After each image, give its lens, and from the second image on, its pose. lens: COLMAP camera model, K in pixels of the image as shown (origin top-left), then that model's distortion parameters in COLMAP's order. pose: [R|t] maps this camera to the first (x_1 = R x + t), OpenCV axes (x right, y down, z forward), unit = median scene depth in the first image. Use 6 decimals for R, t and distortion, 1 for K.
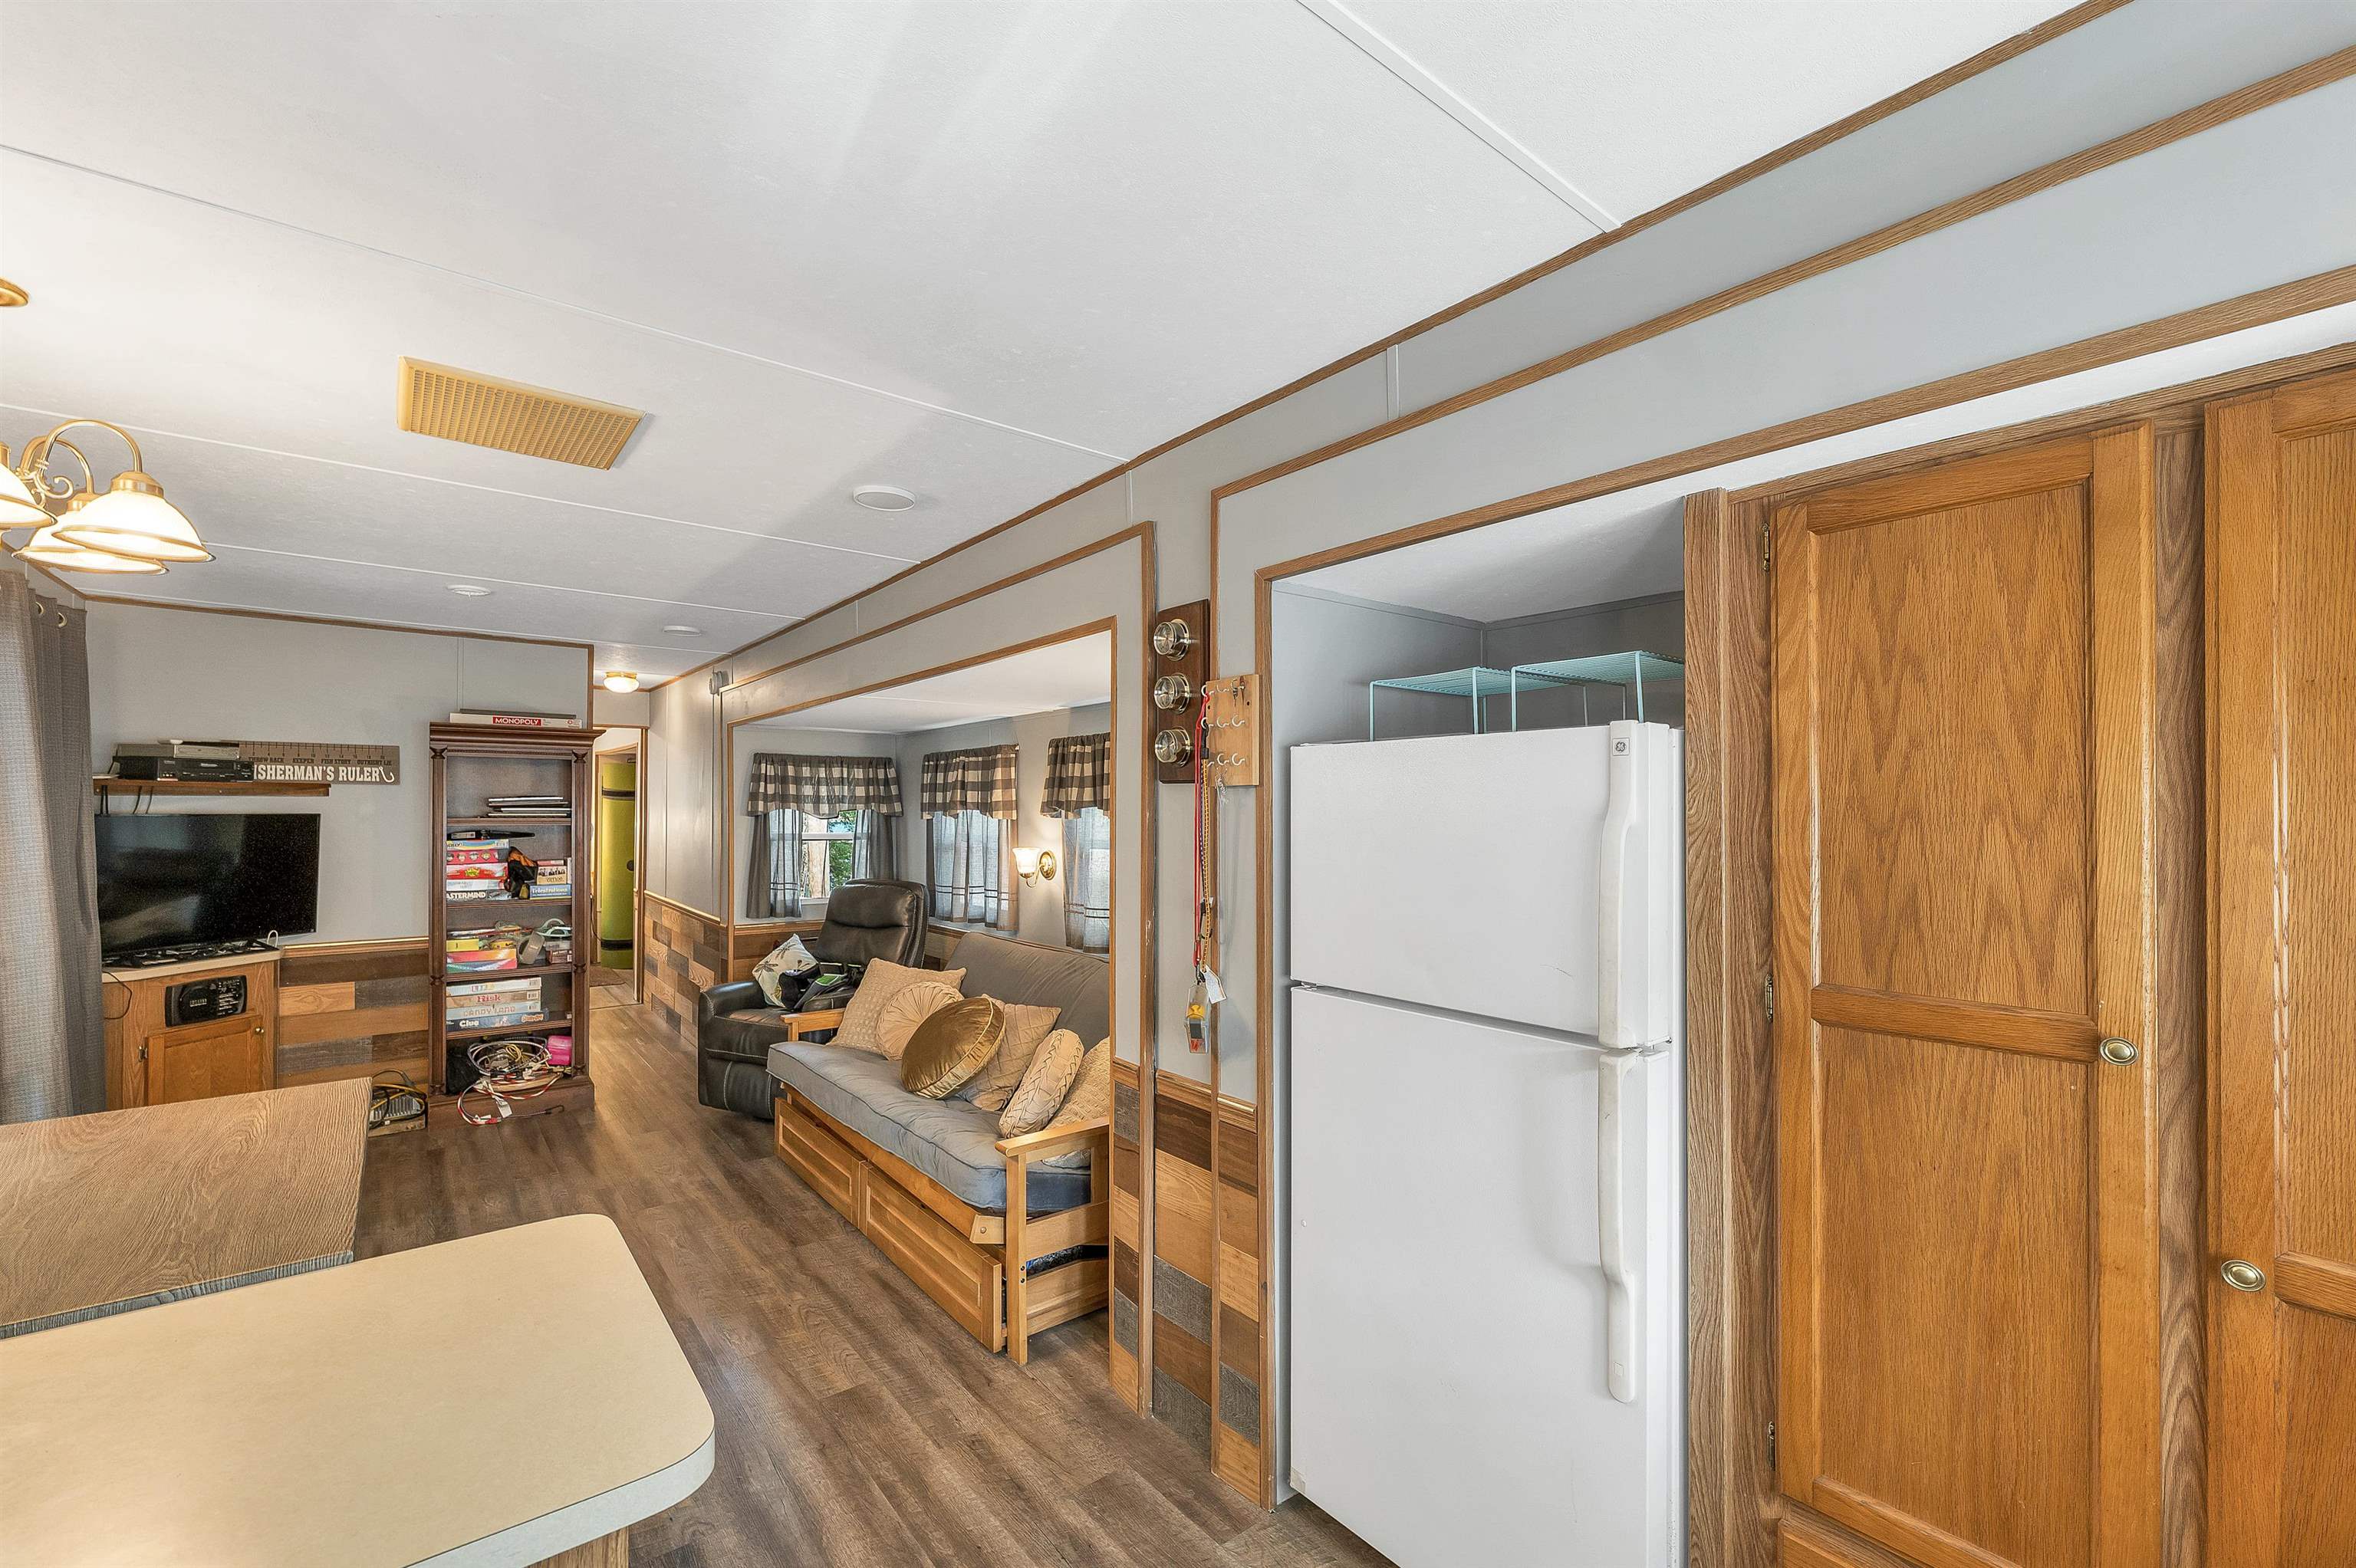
lens RADIAL K [[970.4, 0, 1163.6], [0, 970.4, 804.9], [0, 0, 1]] dist [-0.003379, 0.000442]
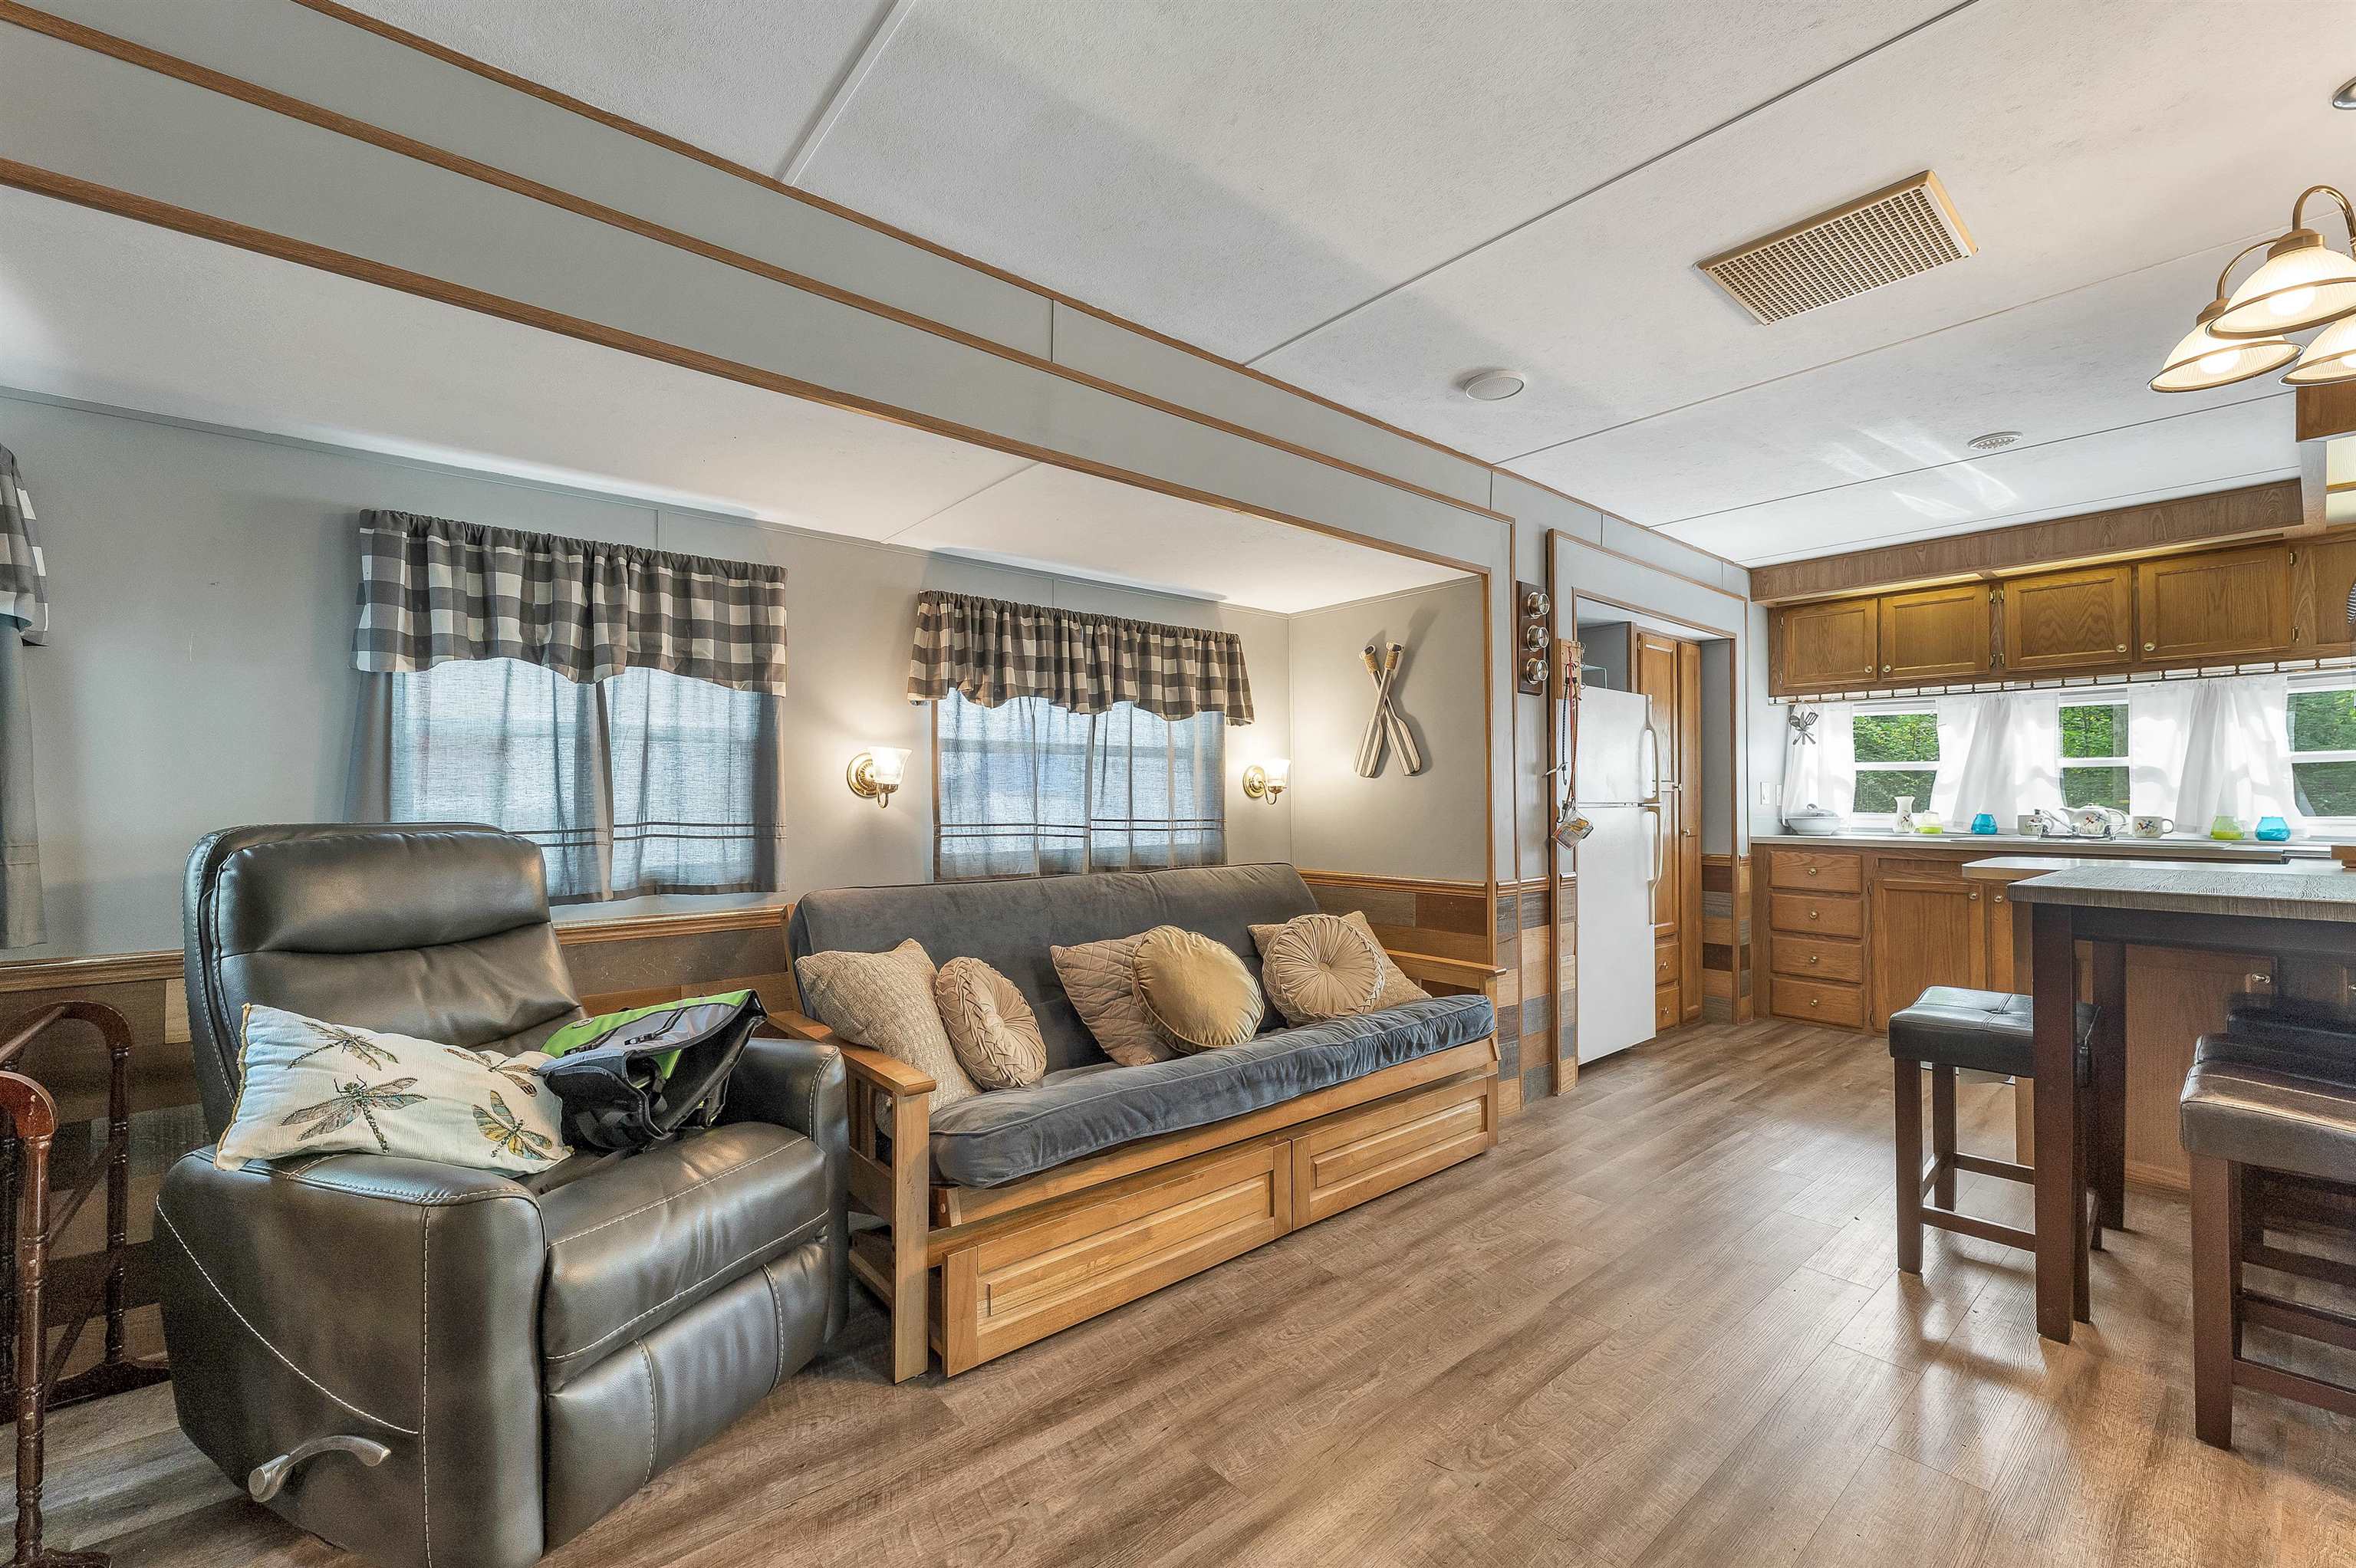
lens RADIAL K [[967.5, 0, 1171.8], [0, 967.5, 776.8], [0, 0, 1]] dist [-0.000632, 0.000482]
pose [[-0.035817, 0.026246, 0.999014, -0.796010], [-0.004524, 0.999641, -0.026425, 0.081372], [-0.999348, -0.005466, -0.035686, 0.839198]]
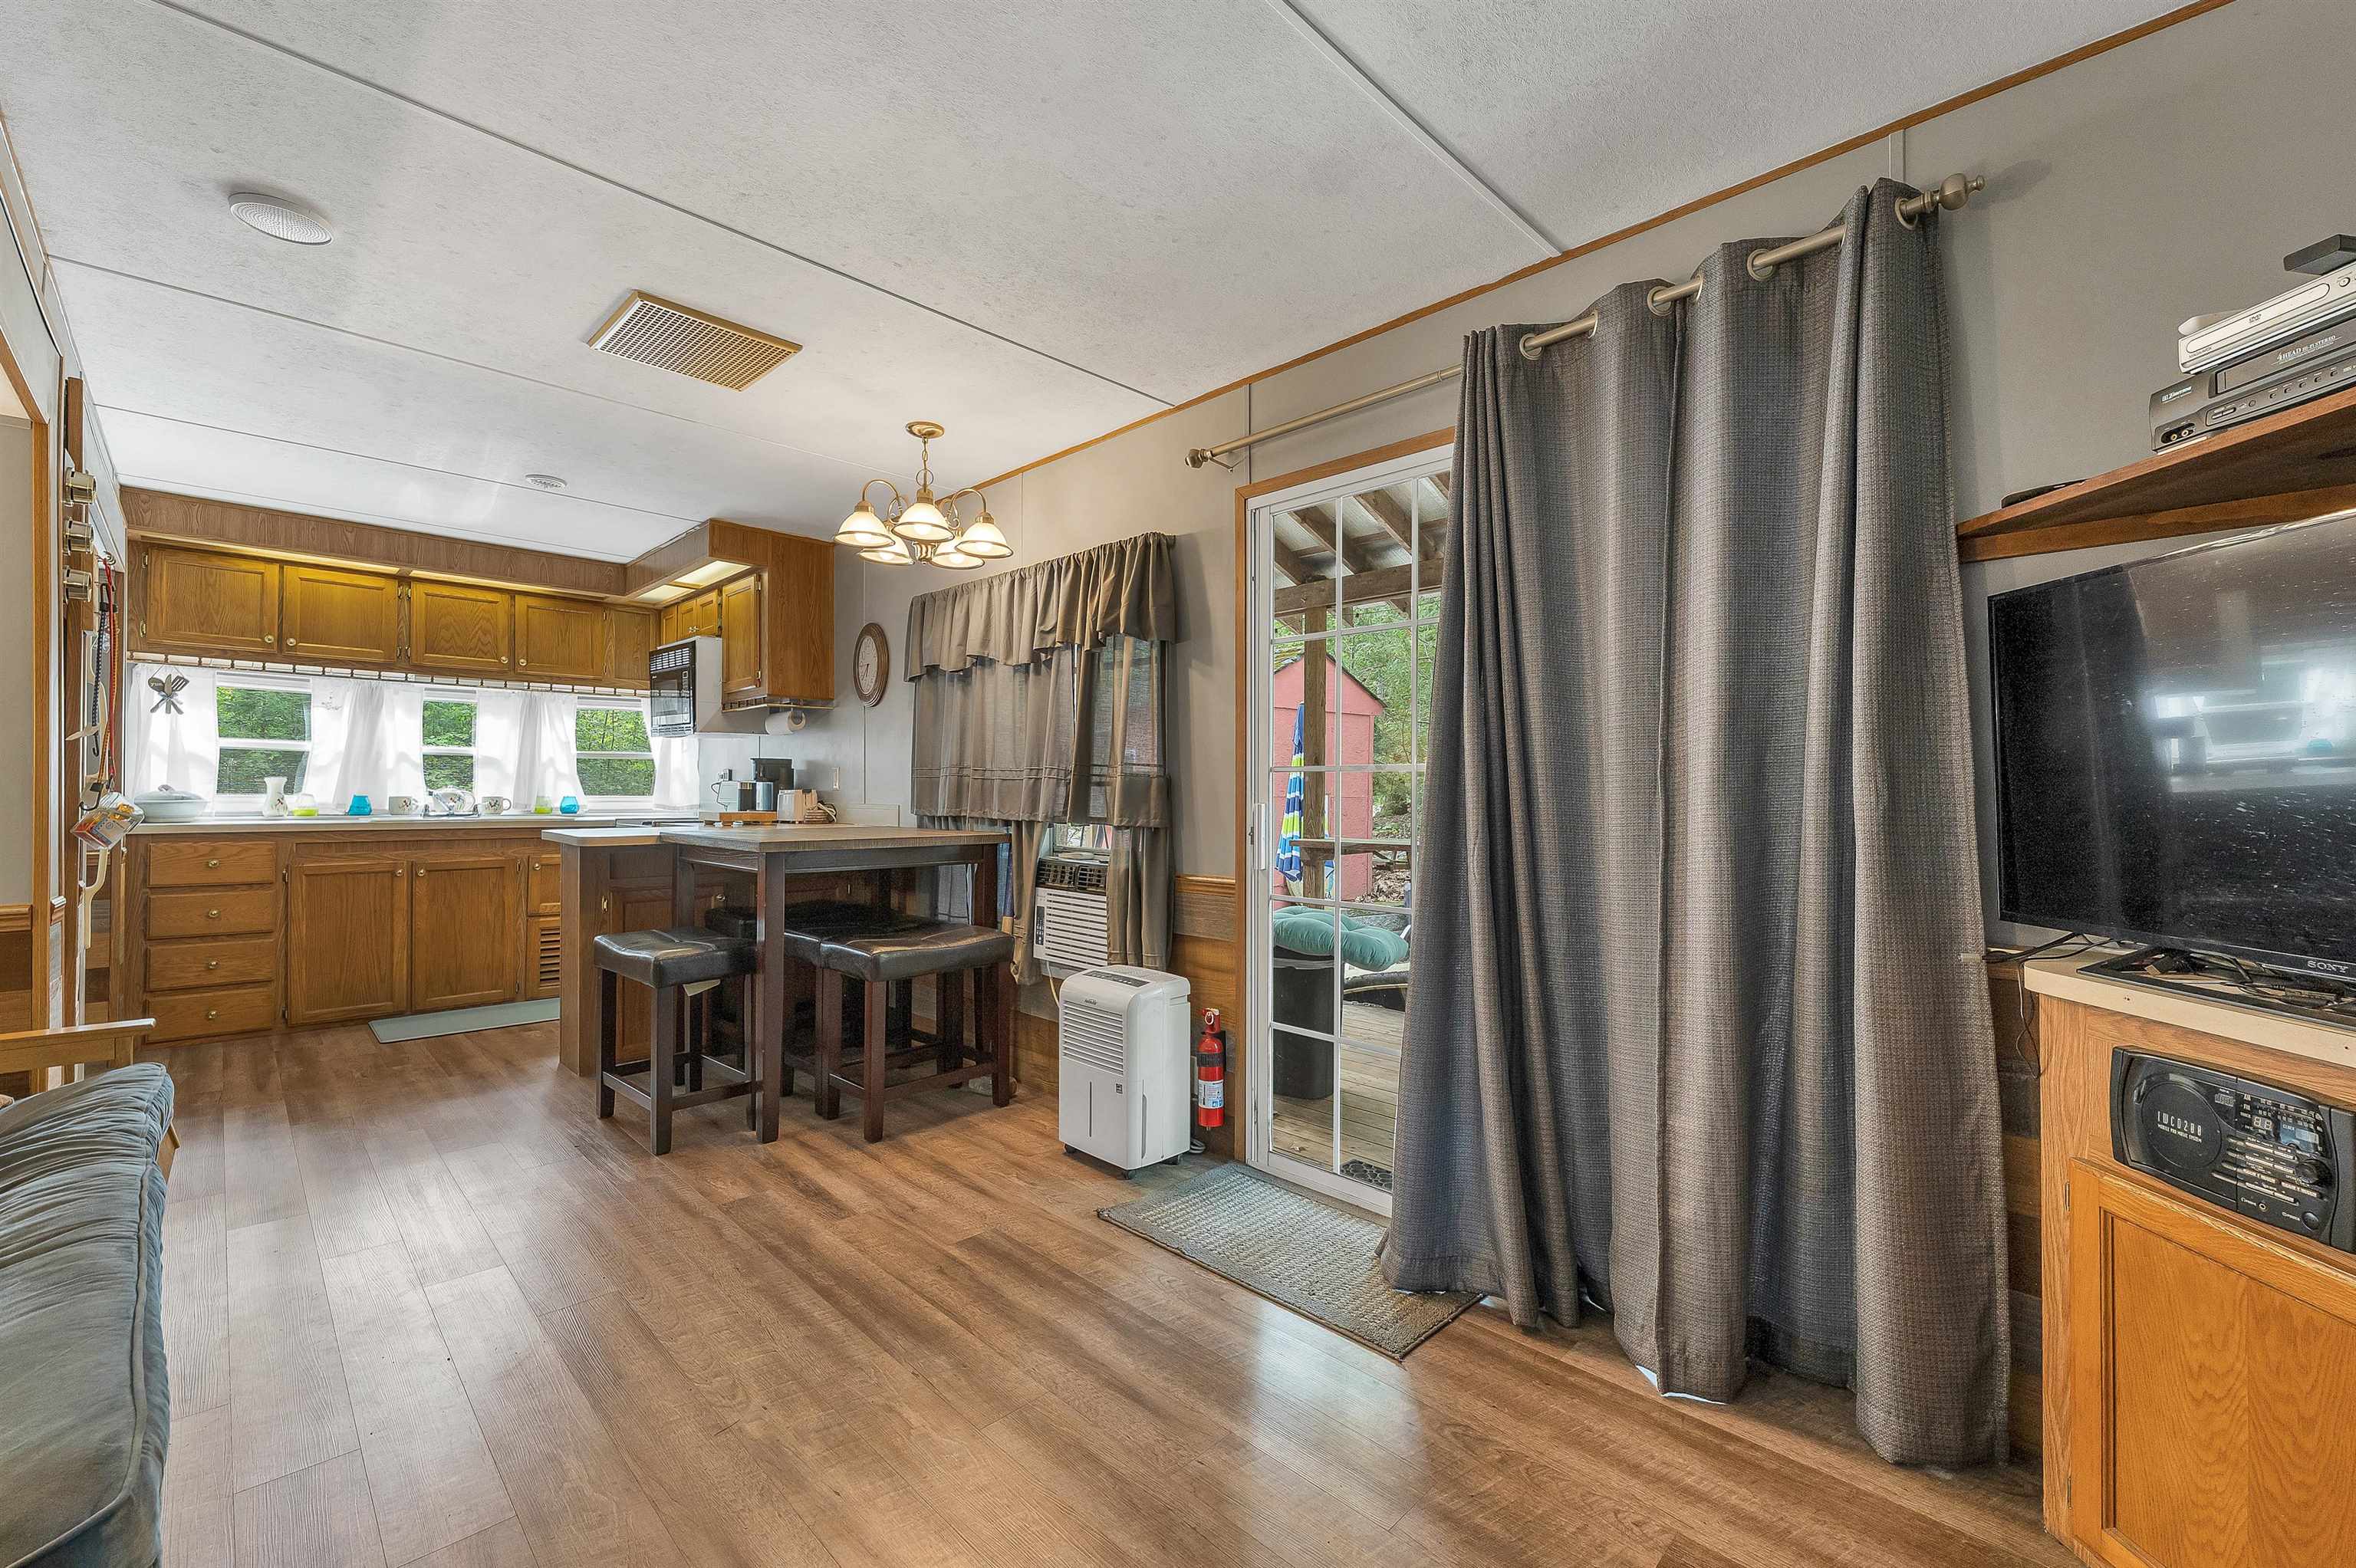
lens RADIAL K [[967.5, 0, 1169.3], [0, 967.5, 791.2], [0, 0, 1]] dist [-0.000632, 0.000482]
pose [[-0.993881, -0.005855, -0.110301, -0.553389], [-0.005465, 0.999978, -0.003831, 0.084435], [0.110321, -0.003205, -0.993891, 1.121217]]
